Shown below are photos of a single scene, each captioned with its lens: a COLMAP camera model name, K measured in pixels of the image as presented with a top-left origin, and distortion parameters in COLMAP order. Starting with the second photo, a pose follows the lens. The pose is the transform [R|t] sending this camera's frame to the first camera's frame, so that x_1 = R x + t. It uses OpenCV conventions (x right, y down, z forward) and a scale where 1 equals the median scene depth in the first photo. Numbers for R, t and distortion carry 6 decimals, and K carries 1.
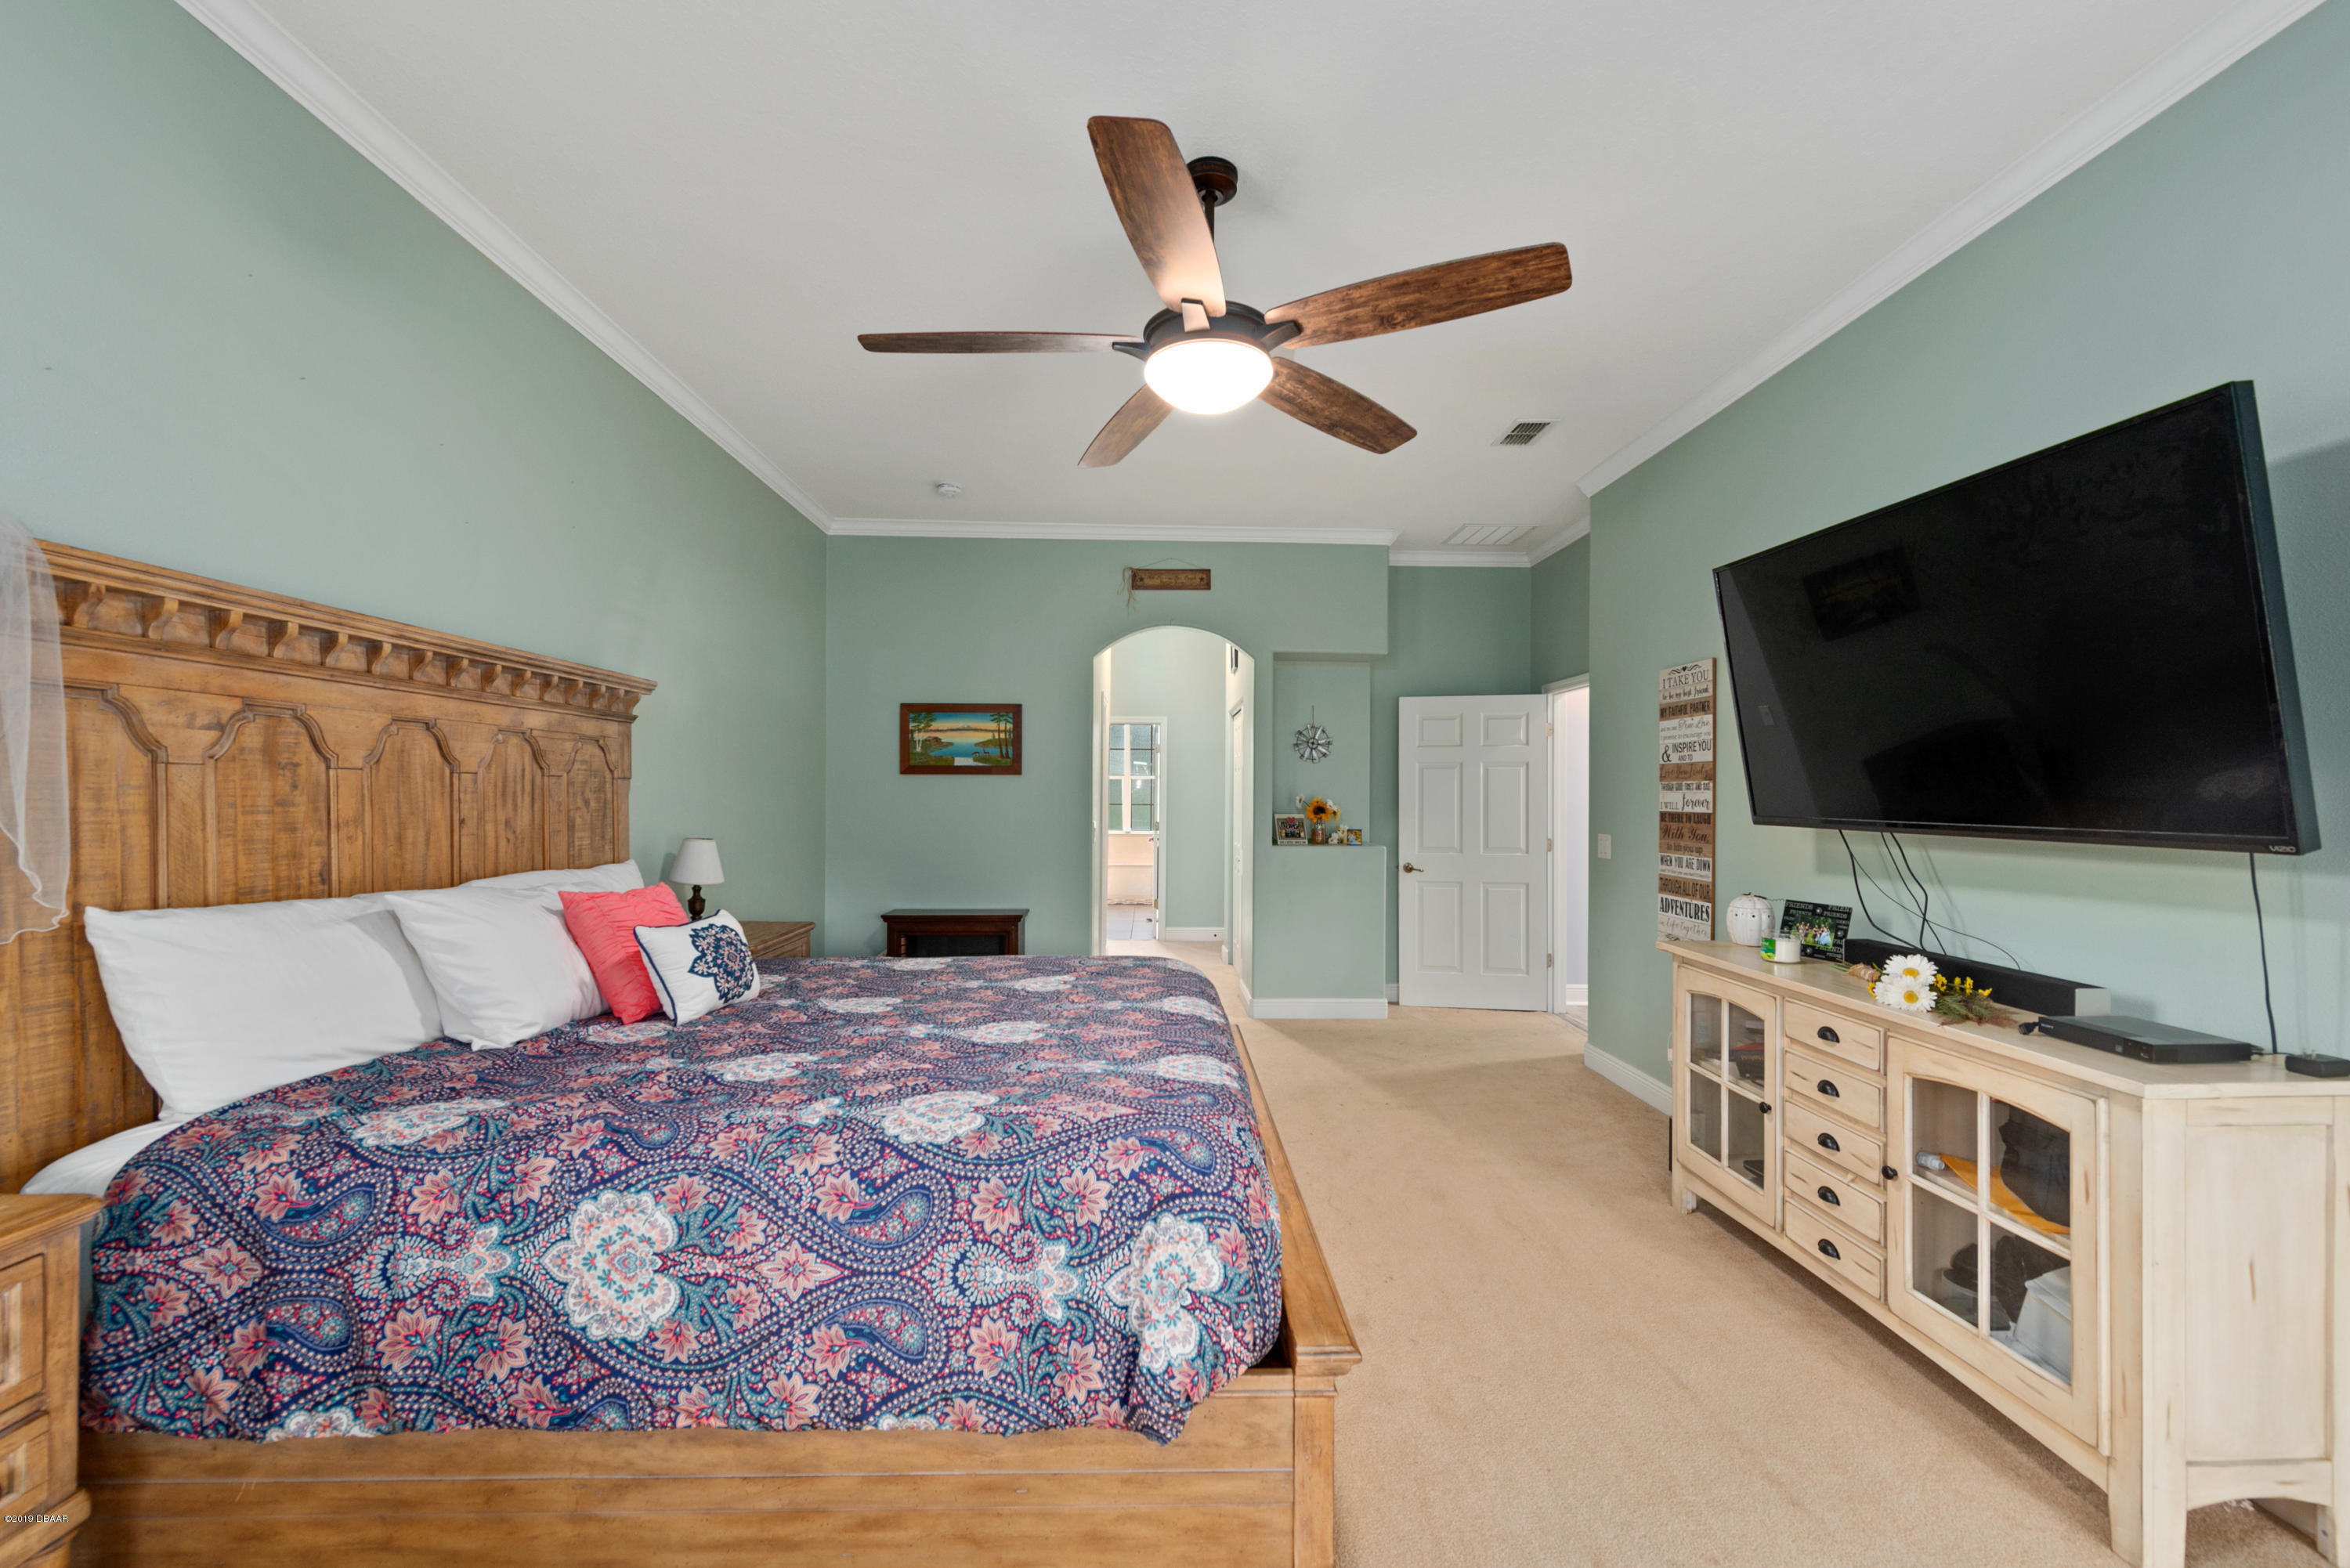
lens RADIAL K [[943.3, 0, 1174.2], [0, 943.3, 794.1], [0, 0, 1]] dist [0.012865, -0.003604]
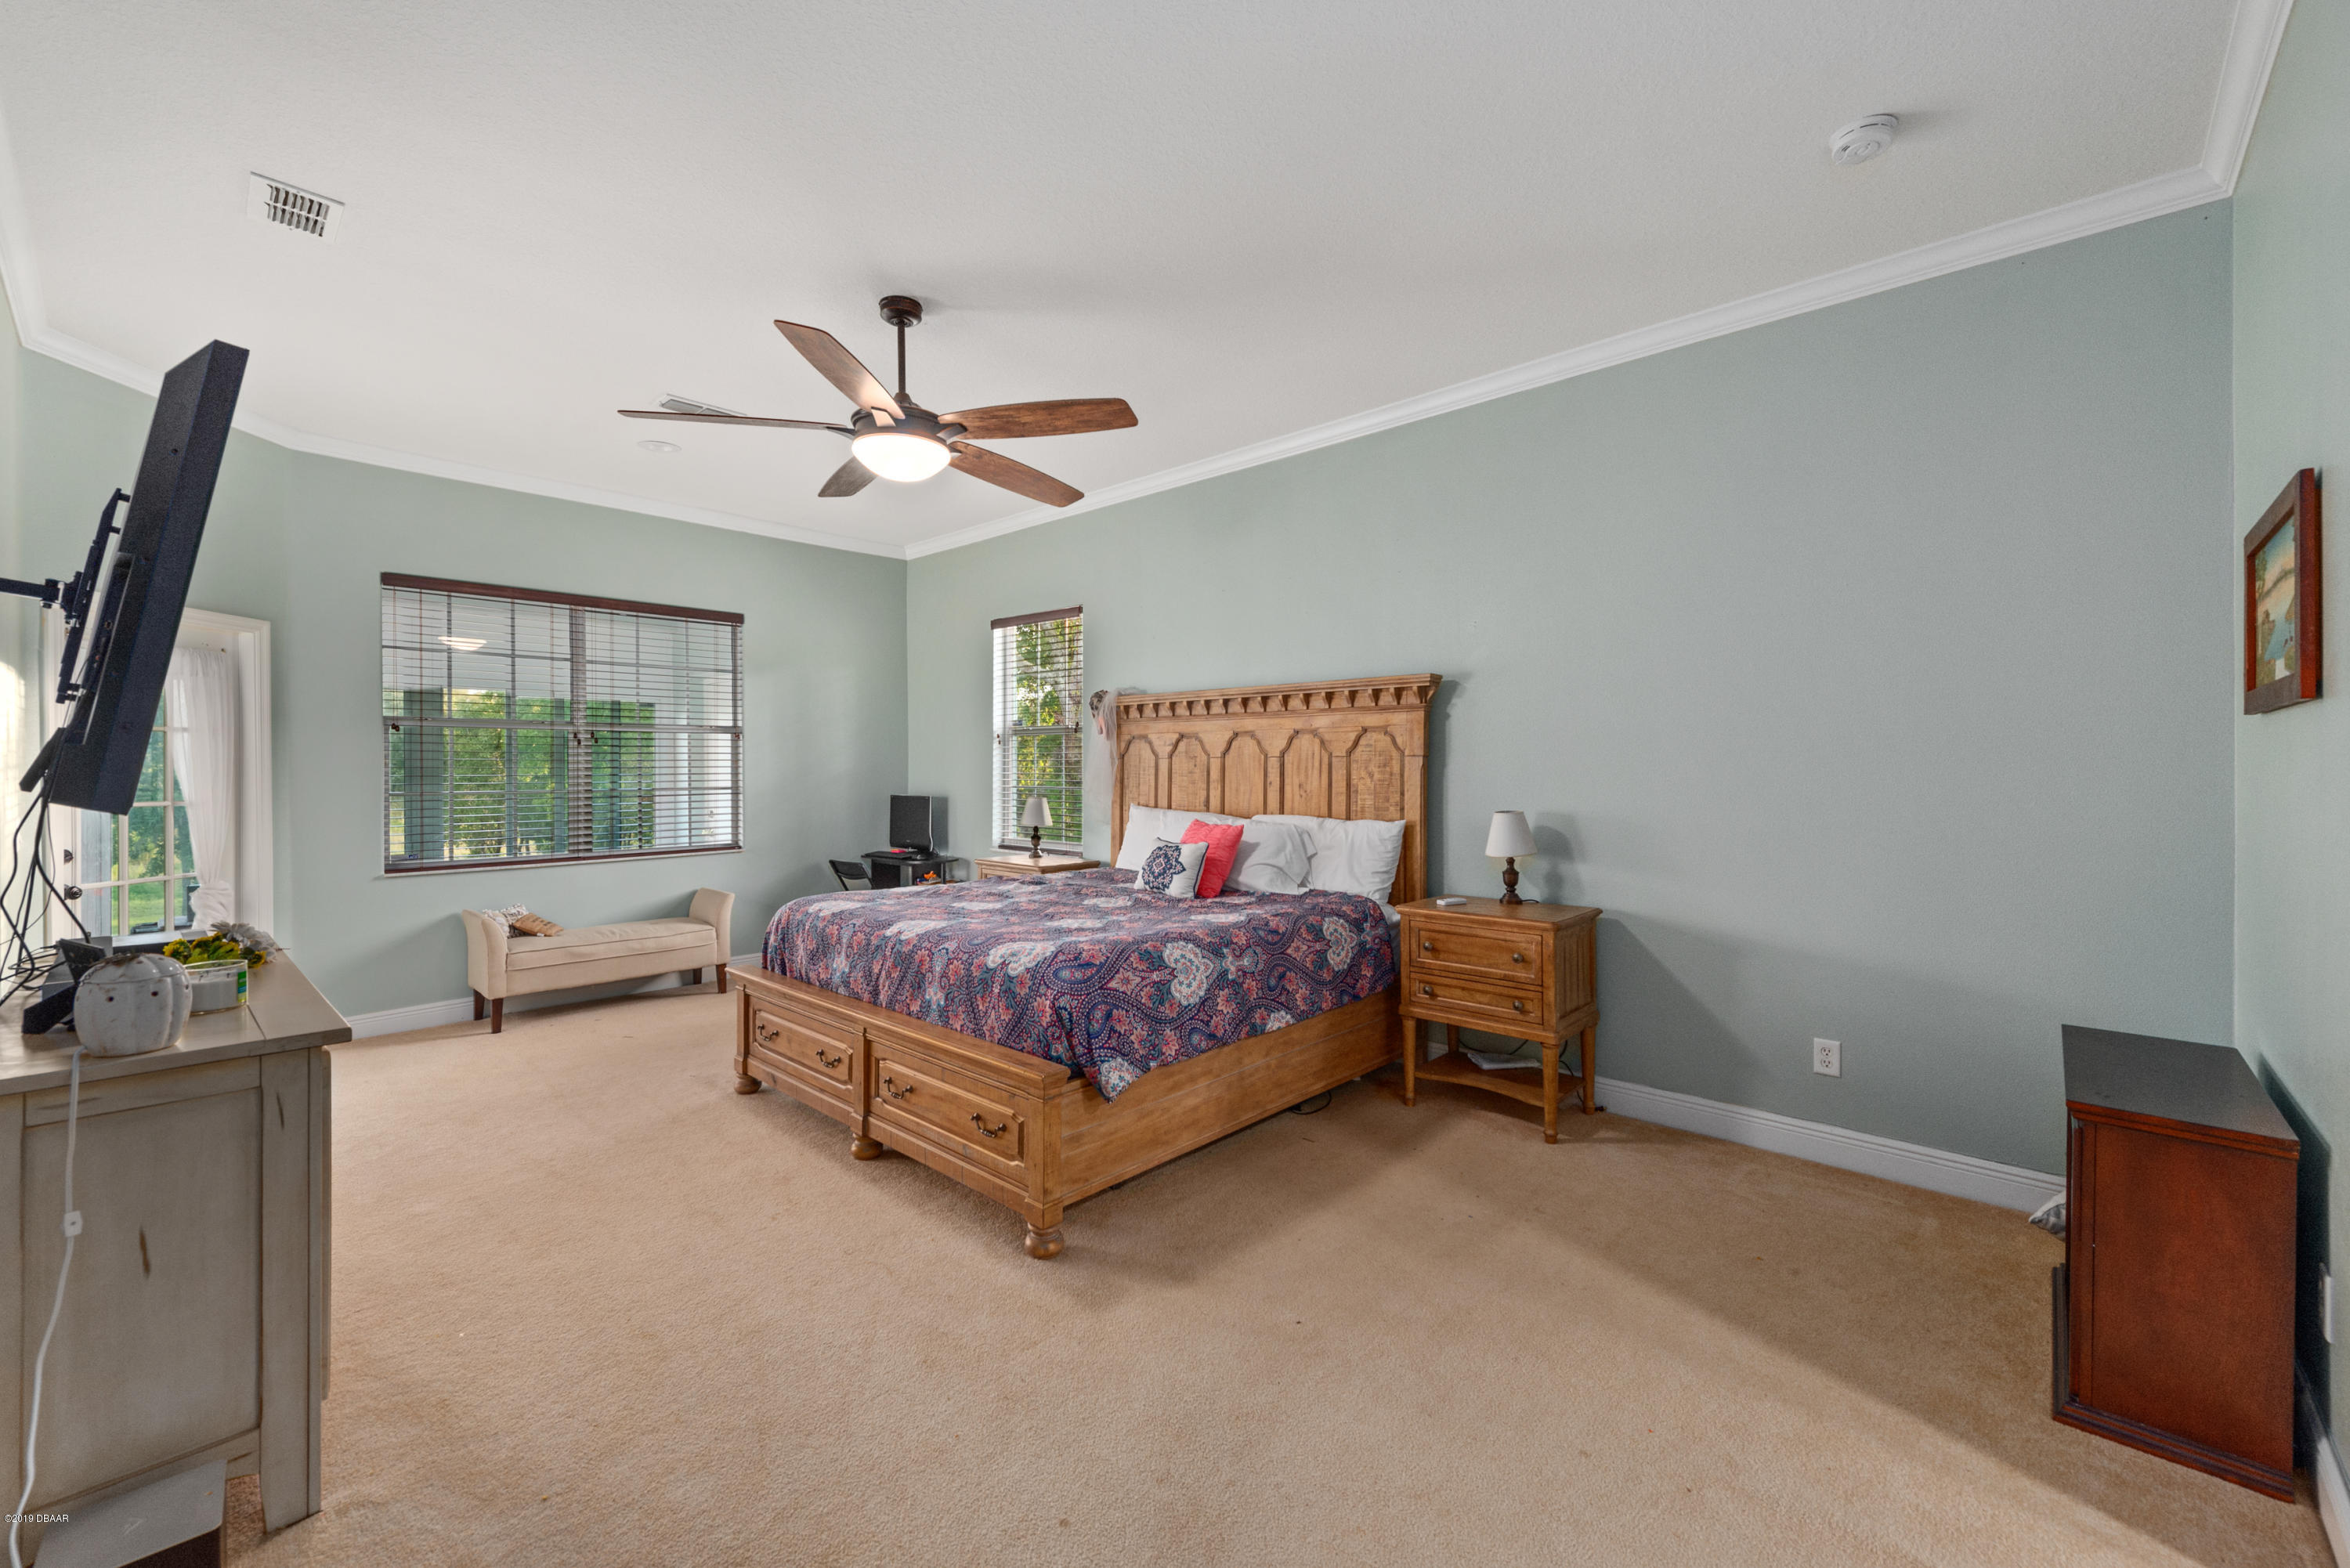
lens RADIAL K [[943.3, 0, 1172.3], [0, 943.3, 778.3], [0, 0, 1]] dist [0.012865, -0.003604]
pose [[-0.679633, -0.000051, -0.733552, 0.727685], [-0.002896, 0.999992, 0.002614, 0.014354], [0.733547, 0.003901, -0.679628, 2.095067]]
